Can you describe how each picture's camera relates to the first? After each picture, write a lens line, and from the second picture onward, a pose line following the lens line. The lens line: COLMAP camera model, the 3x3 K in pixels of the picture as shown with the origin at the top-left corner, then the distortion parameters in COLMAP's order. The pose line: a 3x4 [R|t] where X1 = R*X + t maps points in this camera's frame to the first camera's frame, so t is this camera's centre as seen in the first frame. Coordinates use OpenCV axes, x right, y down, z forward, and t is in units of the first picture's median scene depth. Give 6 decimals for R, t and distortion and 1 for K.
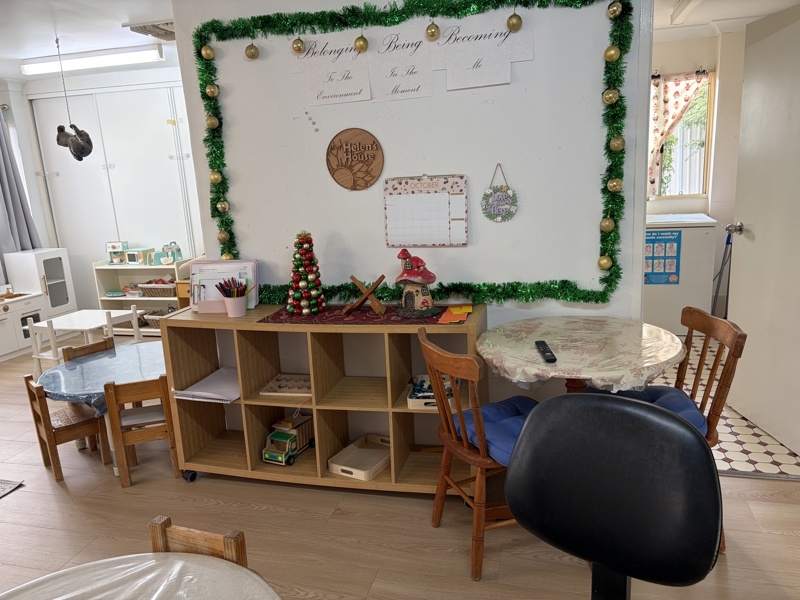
lens RADIAL K [[600.2, 0, 402.6], [0, 600.2, 302.3], [0, 0, 1]] dist [0.077571, -0.083291]
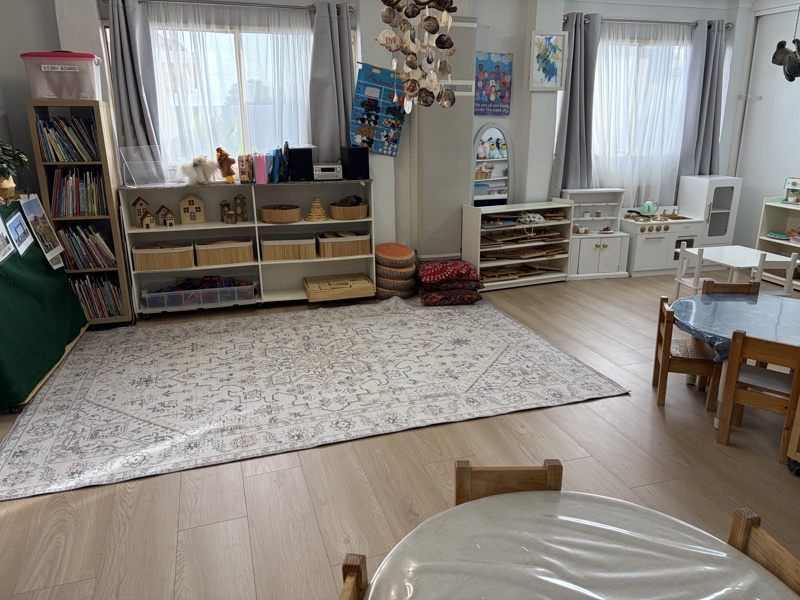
lens RADIAL K [[600.2, 0, 402.6], [0, 600.2, 302.3], [0, 0, 1]] dist [0.077571, -0.083291]
pose [[0.530819, 0.297171, -0.793675, -0.034369], [-0.208806, 0.953496, 0.217360, -0.000930], [0.821359, 0.050345, 0.568185, 0.058804]]
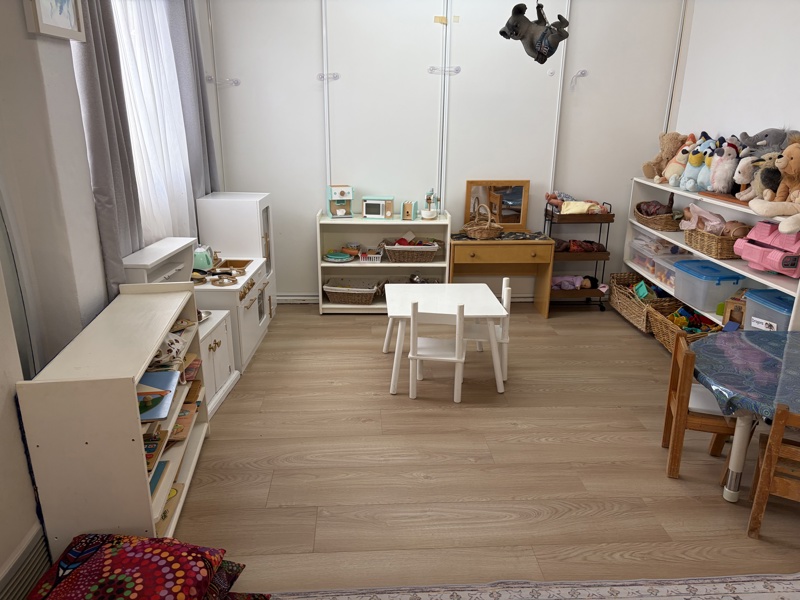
lens RADIAL K [[600.2, 0, 402.6], [0, 600.2, 302.3], [0, 0, 1]] dist [0.077571, -0.083291]
pose [[0.948654, -0.034559, 0.314423, -1.095303], [0.007310, 0.996144, 0.087432, -0.041401], [-0.316232, -0.080644, 0.945248, 0.500052]]
